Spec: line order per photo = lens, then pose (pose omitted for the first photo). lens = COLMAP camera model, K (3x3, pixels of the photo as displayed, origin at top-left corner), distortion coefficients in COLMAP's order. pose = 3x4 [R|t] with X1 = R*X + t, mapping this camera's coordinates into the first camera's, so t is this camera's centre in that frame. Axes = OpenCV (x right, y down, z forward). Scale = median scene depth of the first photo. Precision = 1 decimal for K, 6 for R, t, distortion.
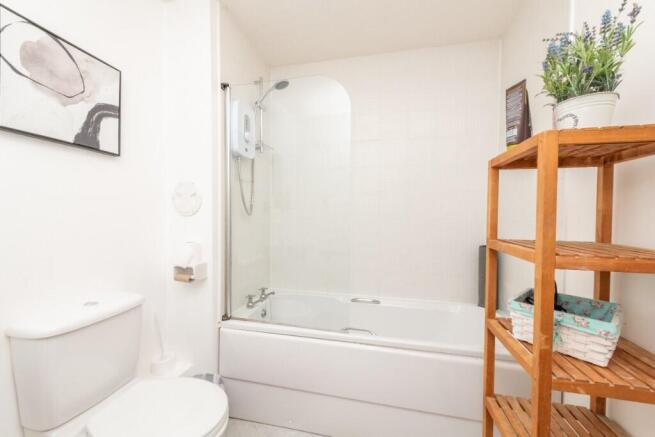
lens RADIAL K [[258.4, 0, 329.2], [0, 258.4, 219.2], [0, 0, 1]] dist [-0.001051, -0.000318]
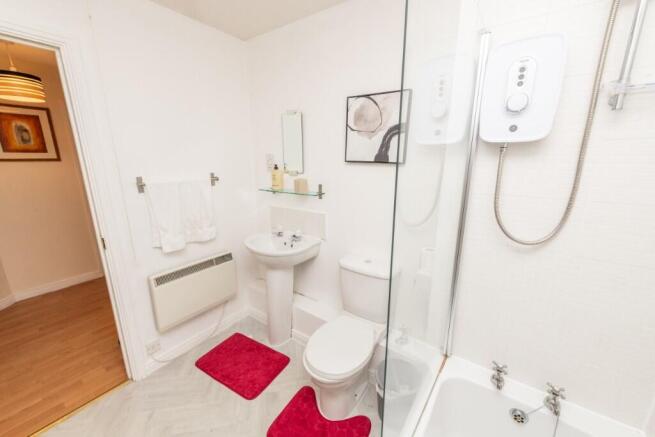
lens RADIAL K [[258.4, 0, 329.2], [0, 258.4, 219.2], [0, 0, 1]] dist [-0.001051, -0.000318]
pose [[-0.385197, 0.212851, -0.897952, 0.474764], [-0.021752, 0.970673, 0.239419, -0.256254], [0.922578, 0.111756, -0.369270, 1.083095]]
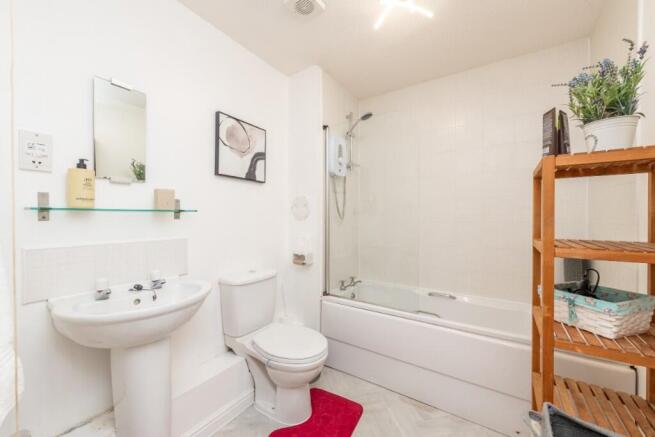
lens RADIAL K [[258.4, 0, 329.2], [0, 258.4, 219.2], [0, 0, 1]] dist [-0.001051, -0.000318]
pose [[0.937249, -0.004390, -0.348632, 0.117725], [-0.001411, 0.999865, -0.016384, 0.008066], [0.348657, 0.015848, 0.937116, -0.343373]]
